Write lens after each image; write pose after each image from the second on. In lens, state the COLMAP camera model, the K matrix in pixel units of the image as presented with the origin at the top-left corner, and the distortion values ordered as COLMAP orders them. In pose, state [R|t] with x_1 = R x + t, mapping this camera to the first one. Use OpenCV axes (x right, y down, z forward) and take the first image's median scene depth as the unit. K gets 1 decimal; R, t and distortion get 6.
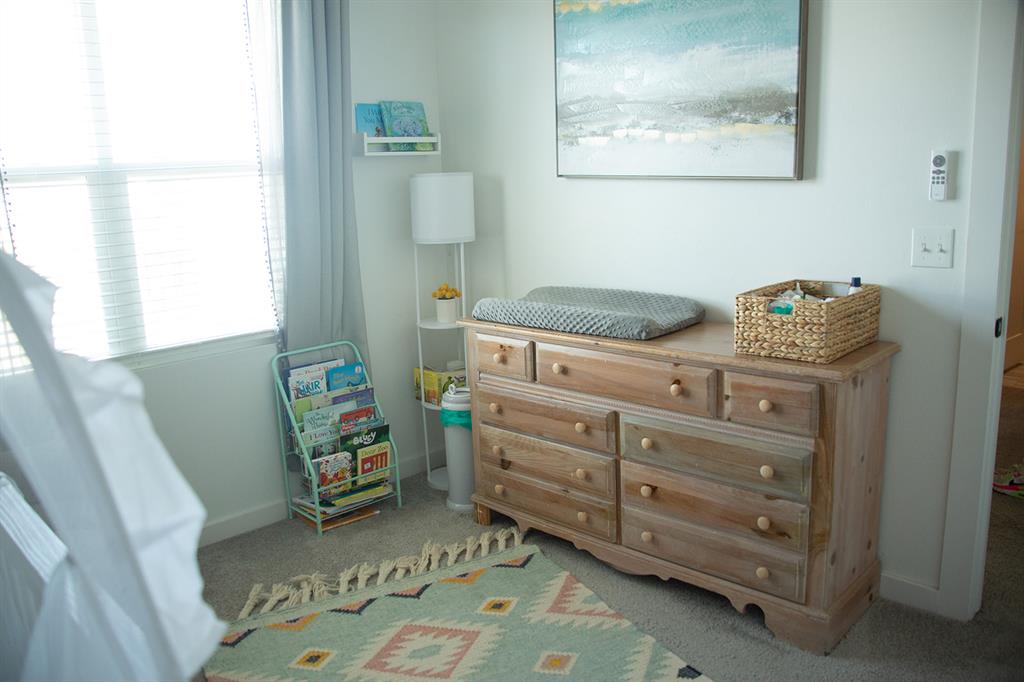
lens RADIAL K [[808.8, 0, 512.0], [0, 808.8, 341.0], [0, 0, 1]] dist [-0.173817, 0.129758]
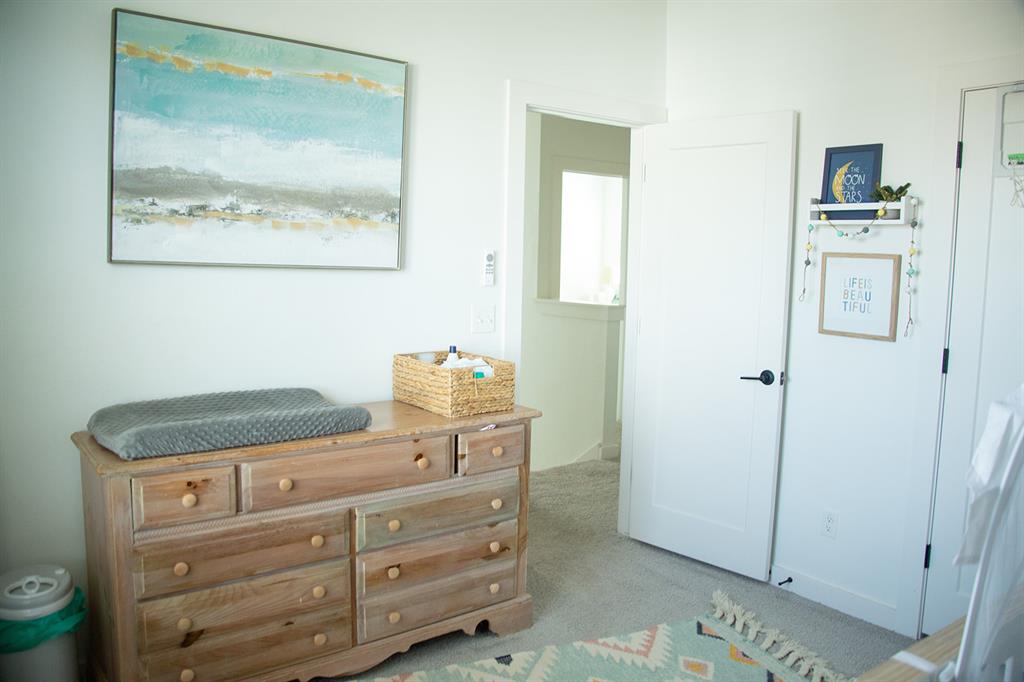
lens RADIAL K [[808.8, 0, 512.0], [0, 808.8, 341.0], [0, 0, 1]] dist [-0.173817, 0.129758]
pose [[0.137501, -0.069033, 0.988093, -0.788161], [0.171586, 0.984146, 0.044879, -0.121523], [-0.975526, 0.163372, 0.147166, 0.654910]]
